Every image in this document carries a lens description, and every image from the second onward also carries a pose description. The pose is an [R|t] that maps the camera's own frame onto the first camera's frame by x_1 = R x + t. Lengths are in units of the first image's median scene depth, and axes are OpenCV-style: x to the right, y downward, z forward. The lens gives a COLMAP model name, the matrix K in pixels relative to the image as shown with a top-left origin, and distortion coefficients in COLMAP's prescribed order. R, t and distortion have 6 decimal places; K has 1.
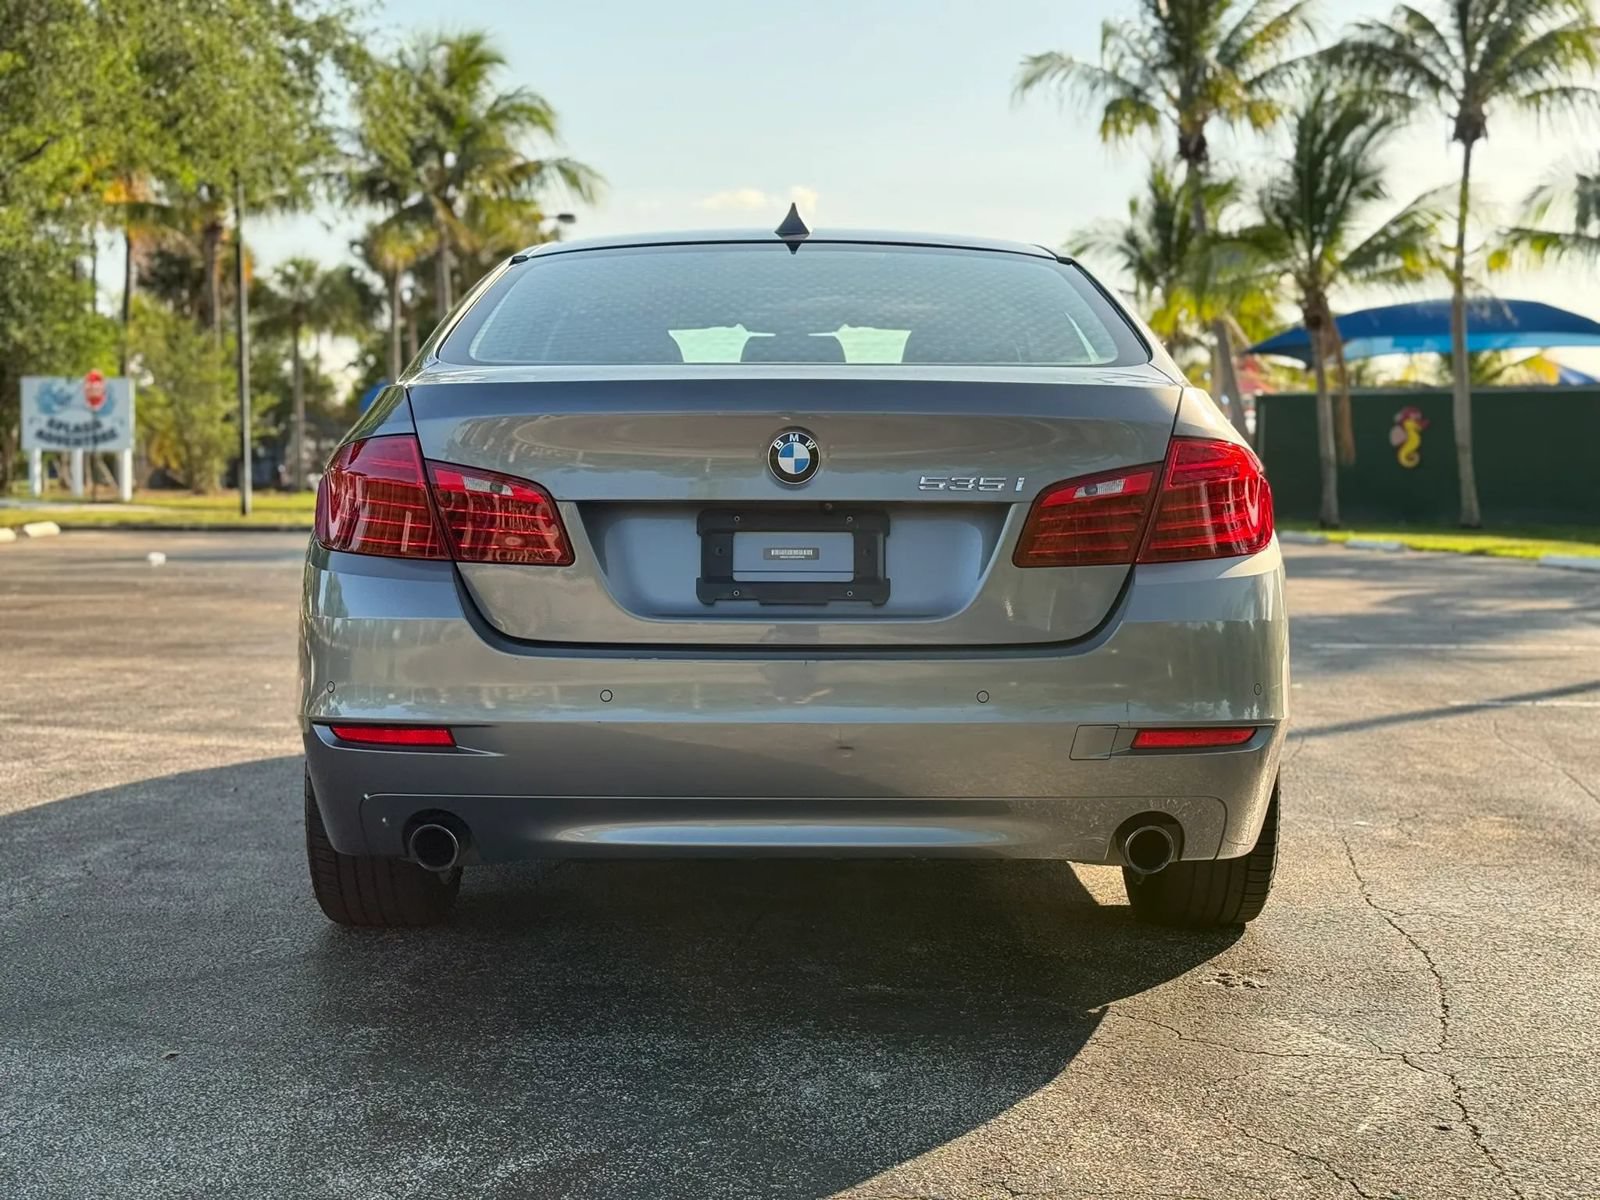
lens RADIAL K [[2179.9, 0, 790.7], [0, 2179.9, 610.7], [0, 0, 1]] dist [0.231578, -0.595931]
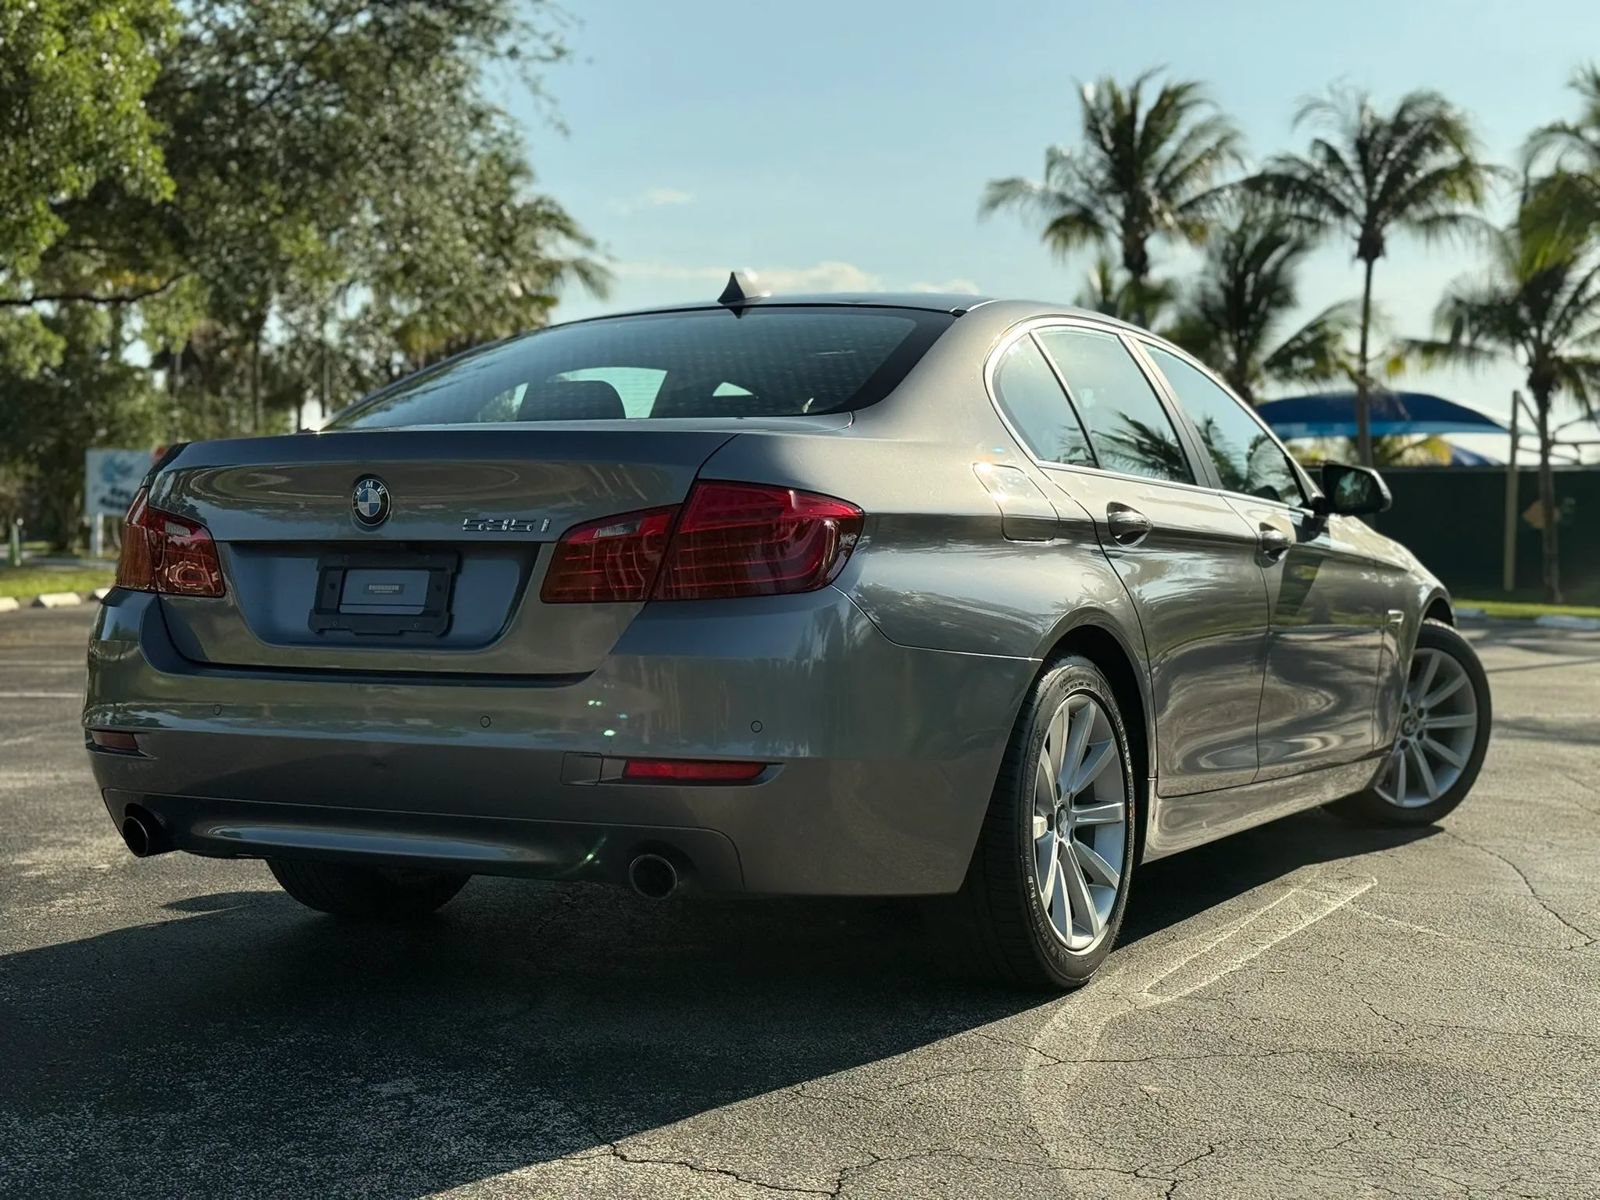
lens RADIAL K [[2180.7, 0, 800.0], [0, 2180.7, 600.0], [0, 0, 1]] dist [0.222771, -0.530945]
pose [[0.999227, 0.002555, 0.039231, -0.044935], [-0.001305, 0.999492, -0.031845, 0.006698], [-0.039292, 0.031769, 0.998723, -0.163274]]
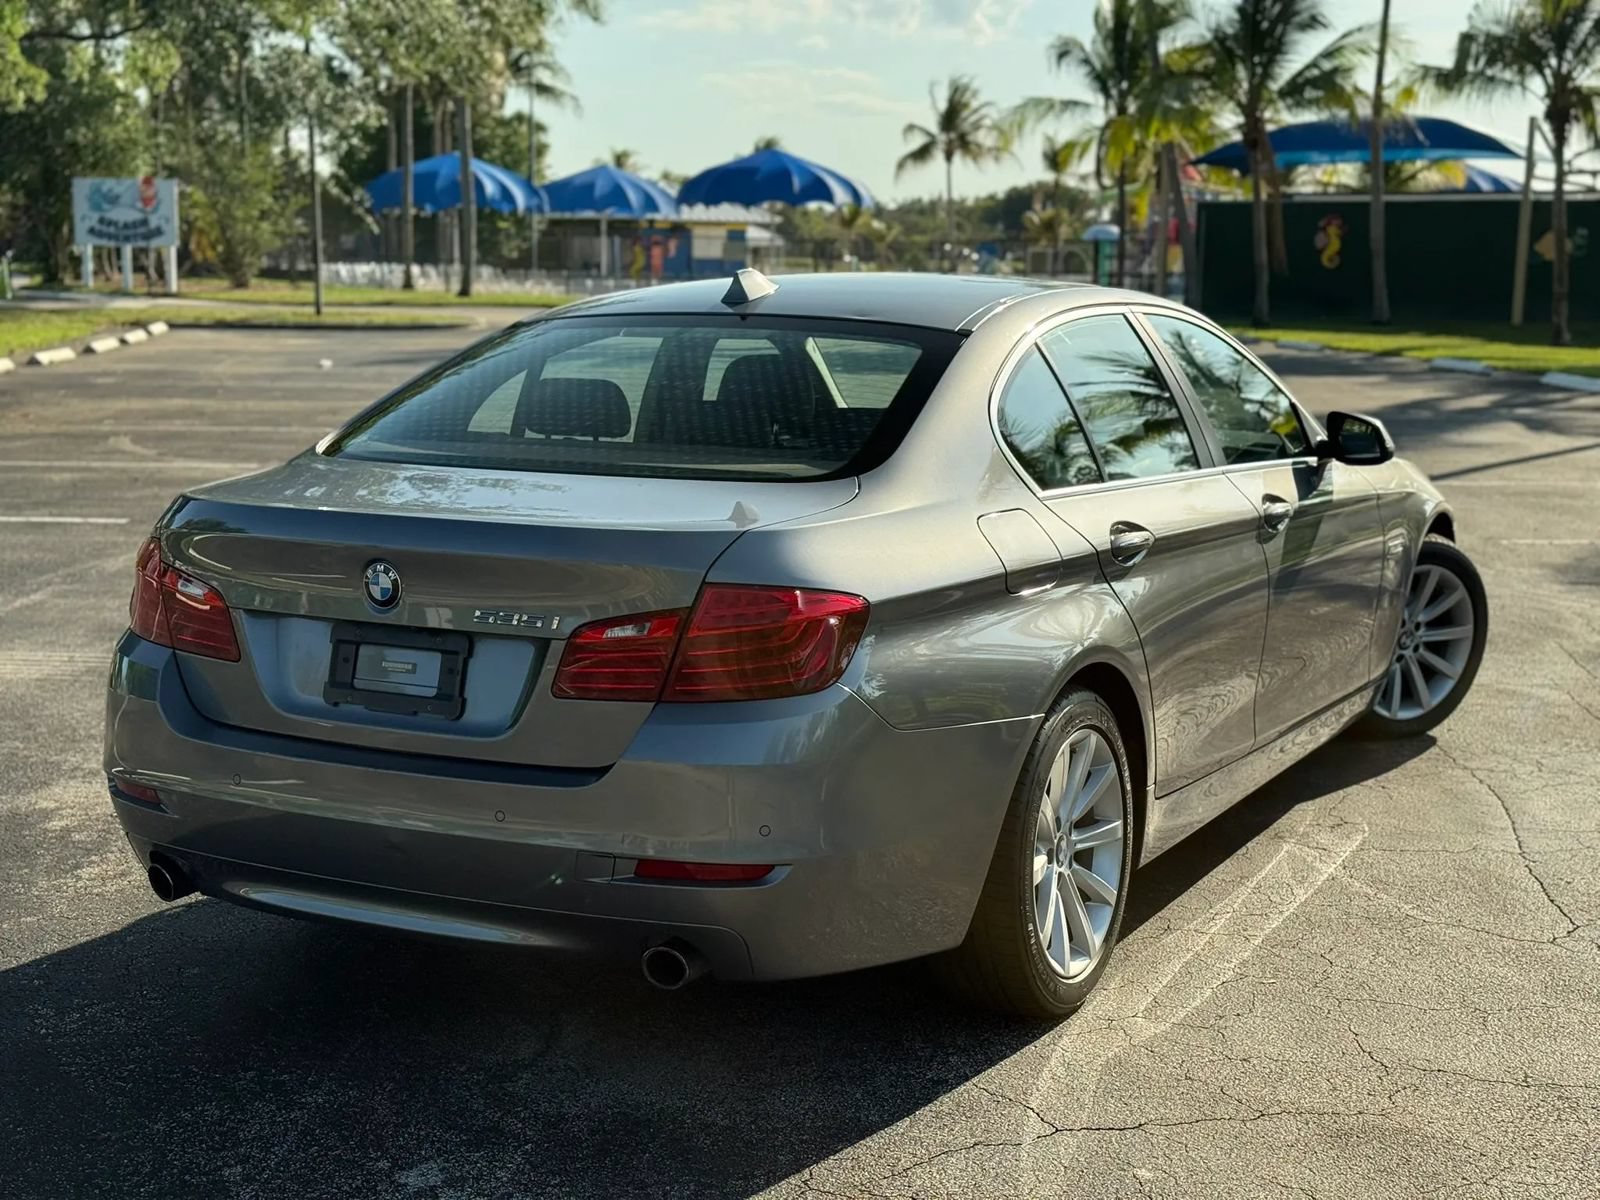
lens RADIAL K [[2179.9, 0, 790.7], [0, 2179.9, 610.7], [0, 0, 1]] dist [0.231578, -0.595931]
pose [[0.999368, -0.004011, 0.035306, -0.045278], [0.000347, 0.994664, 0.103169, -0.008394], [-0.035532, -0.103092, 0.994037, -0.163868]]
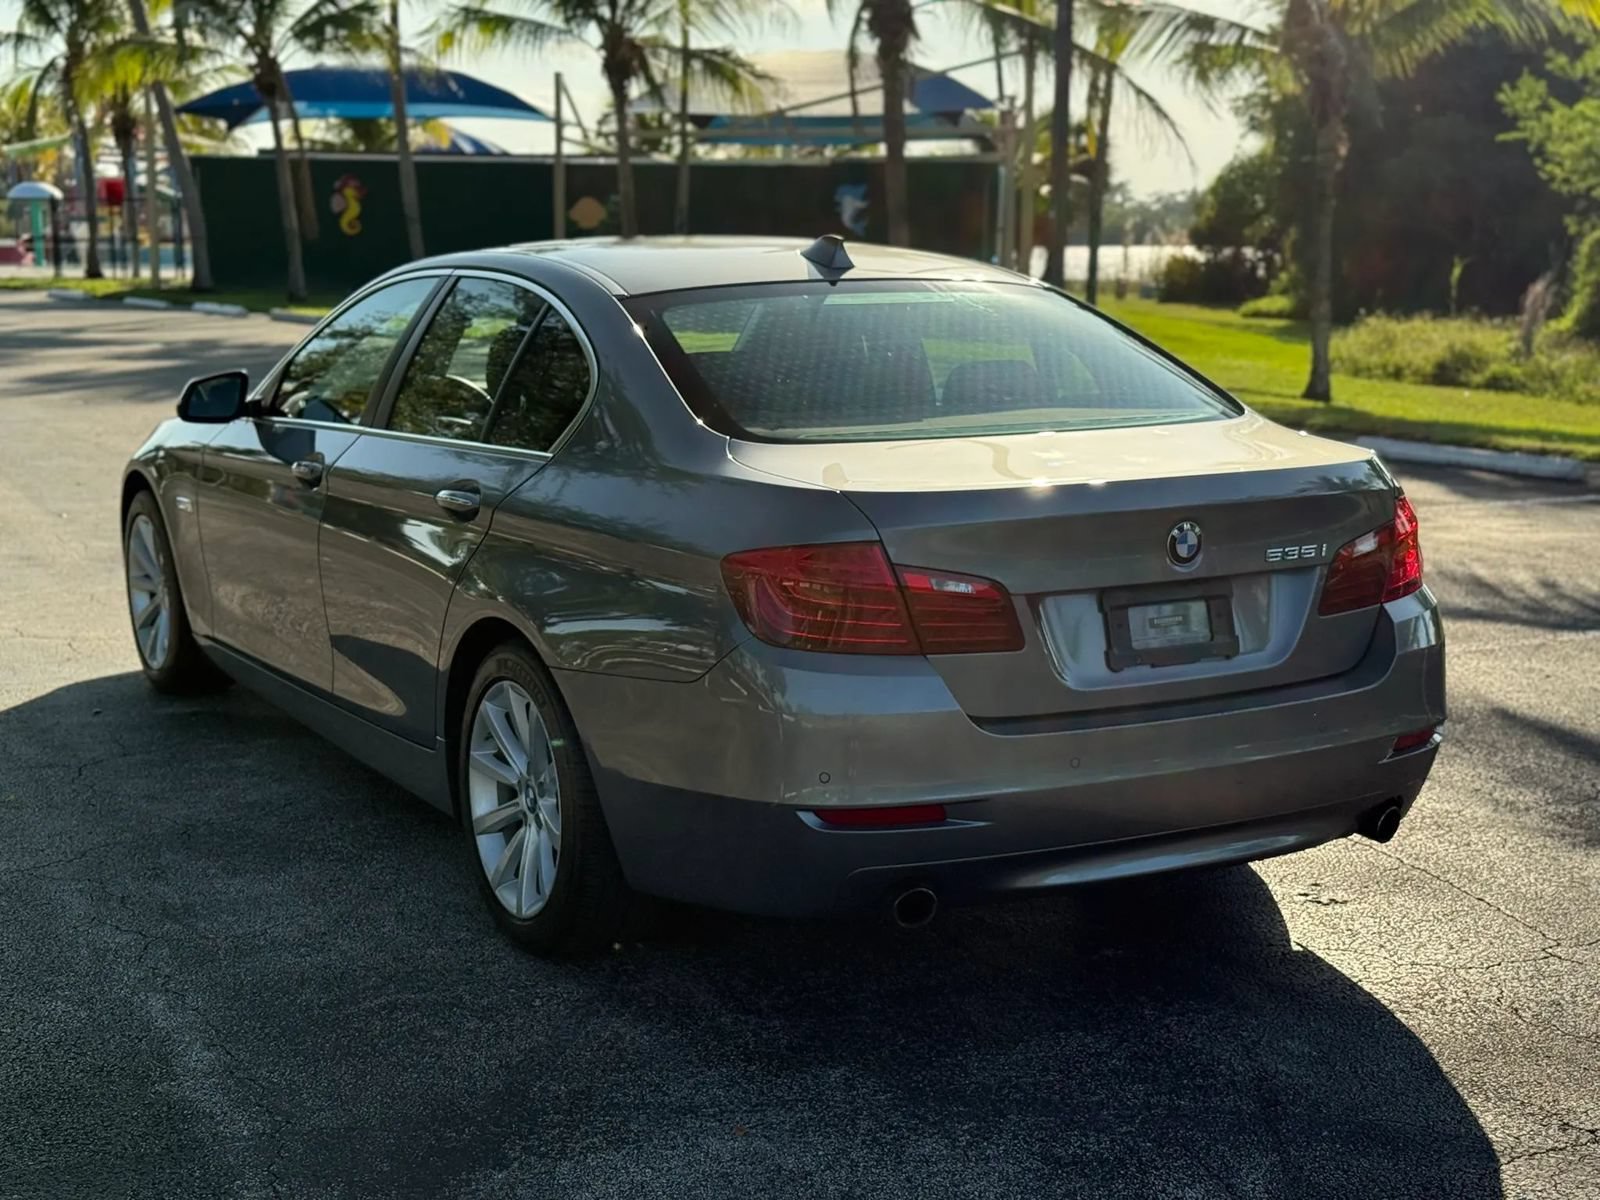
lens RADIAL K [[2185.7, 0, 778.9], [0, 2185.7, 603.8], [0, 0, 1]] dist [0.233430, -0.646155]
pose [[0.868019, -0.087568, 0.488749, -0.073622], [0.030868, 0.991939, 0.122901, -0.018150], [-0.495571, -0.091593, 0.863724, 0.007444]]
